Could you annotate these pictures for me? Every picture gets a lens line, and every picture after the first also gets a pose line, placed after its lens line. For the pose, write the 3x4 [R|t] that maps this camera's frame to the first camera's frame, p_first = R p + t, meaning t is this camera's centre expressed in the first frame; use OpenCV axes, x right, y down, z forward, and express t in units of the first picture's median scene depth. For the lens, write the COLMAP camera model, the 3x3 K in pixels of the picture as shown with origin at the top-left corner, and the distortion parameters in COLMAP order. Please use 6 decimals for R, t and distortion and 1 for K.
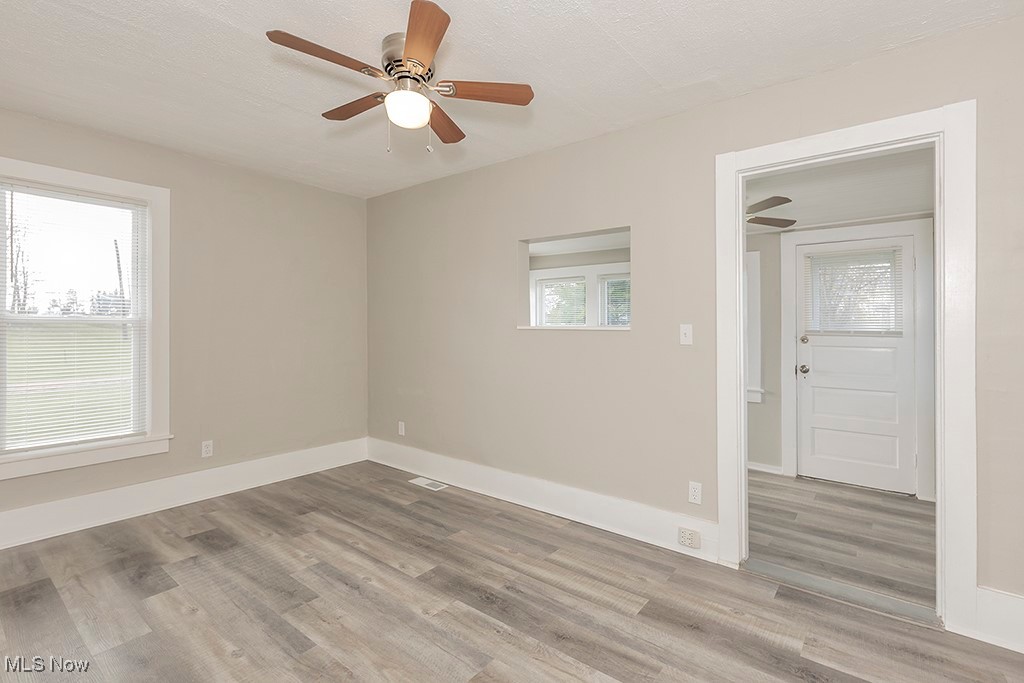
lens RADIAL K [[463.6, 0, 531.4], [0, 463.6, 334.9], [0, 0, 1]] dist [0.001657, 0.000738]
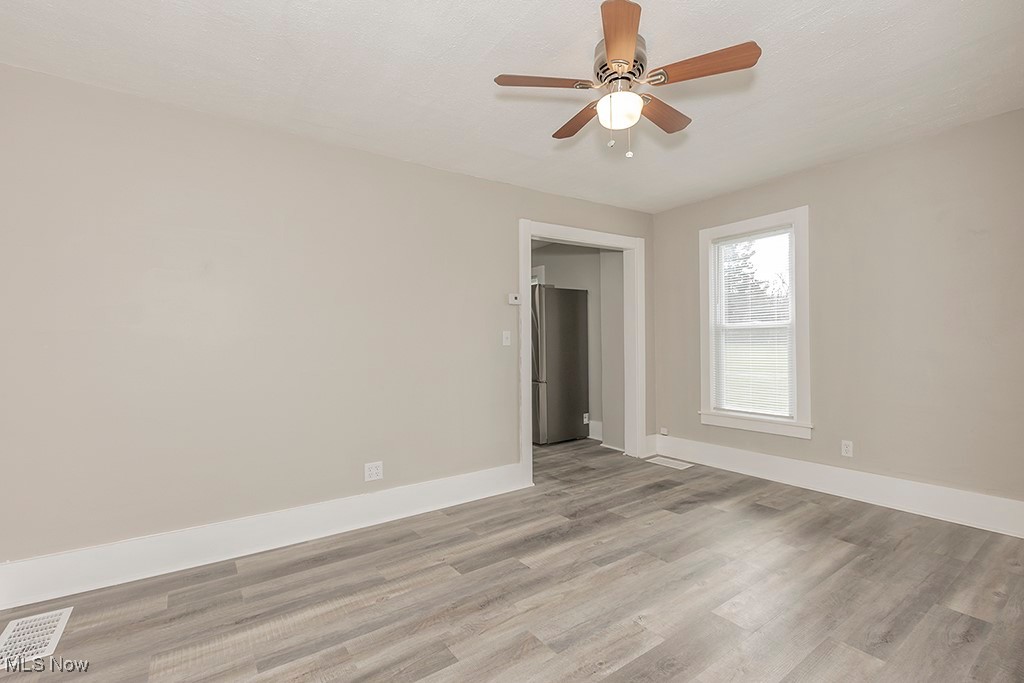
lens RADIAL K [[463.6, 0, 531.4], [0, 463.6, 334.9], [0, 0, 1]] dist [0.001657, 0.000738]
pose [[-0.284204, -0.020166, -0.958552, 0.531806], [0.002334, 0.999761, -0.021725, 0.026218], [0.958761, -0.008411, -0.284089, 0.737511]]
